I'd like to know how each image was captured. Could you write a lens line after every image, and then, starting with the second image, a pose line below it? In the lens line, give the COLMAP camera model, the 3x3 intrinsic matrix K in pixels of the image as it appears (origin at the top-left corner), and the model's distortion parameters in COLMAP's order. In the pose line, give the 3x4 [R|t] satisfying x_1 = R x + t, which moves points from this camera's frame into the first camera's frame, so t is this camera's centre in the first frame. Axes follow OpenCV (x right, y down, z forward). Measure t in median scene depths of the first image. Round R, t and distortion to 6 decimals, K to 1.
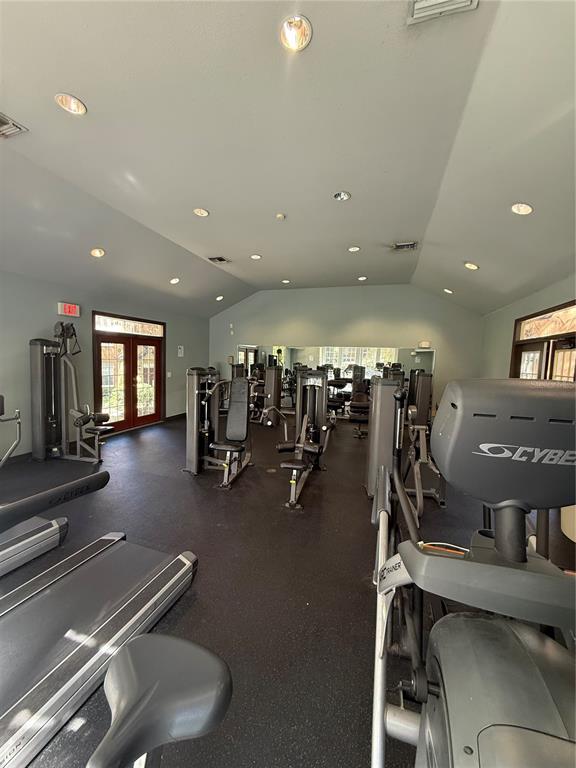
lens RADIAL K [[306.7, 0, 287.7], [0, 306.7, 382.0], [0, 0, 1]] dist [0.000730, 0.000045]
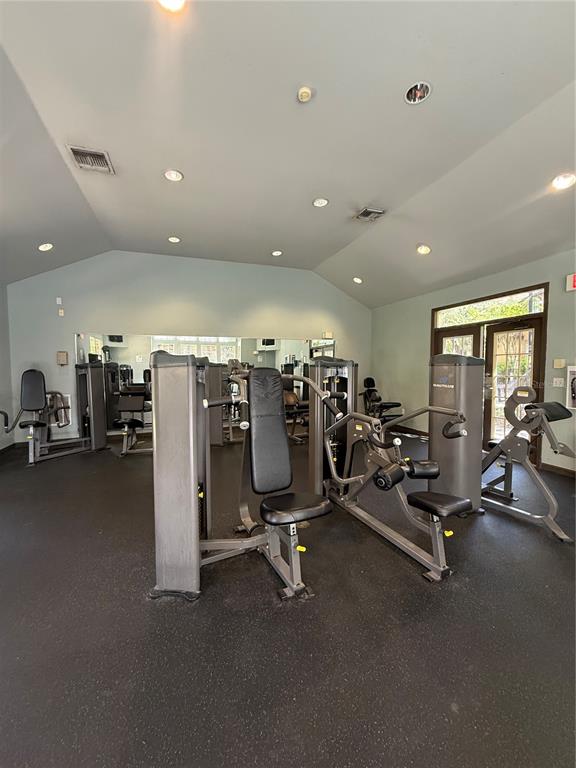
lens RADIAL K [[306.7, 0, 287.7], [0, 306.7, 382.0], [0, 0, 1]] dist [0.000730, 0.000045]
pose [[0.797537, -0.065293, 0.599727, -0.342007], [0.075051, 0.997141, 0.008755, 0.007229], [-0.598584, 0.038028, 0.800157, 0.440878]]
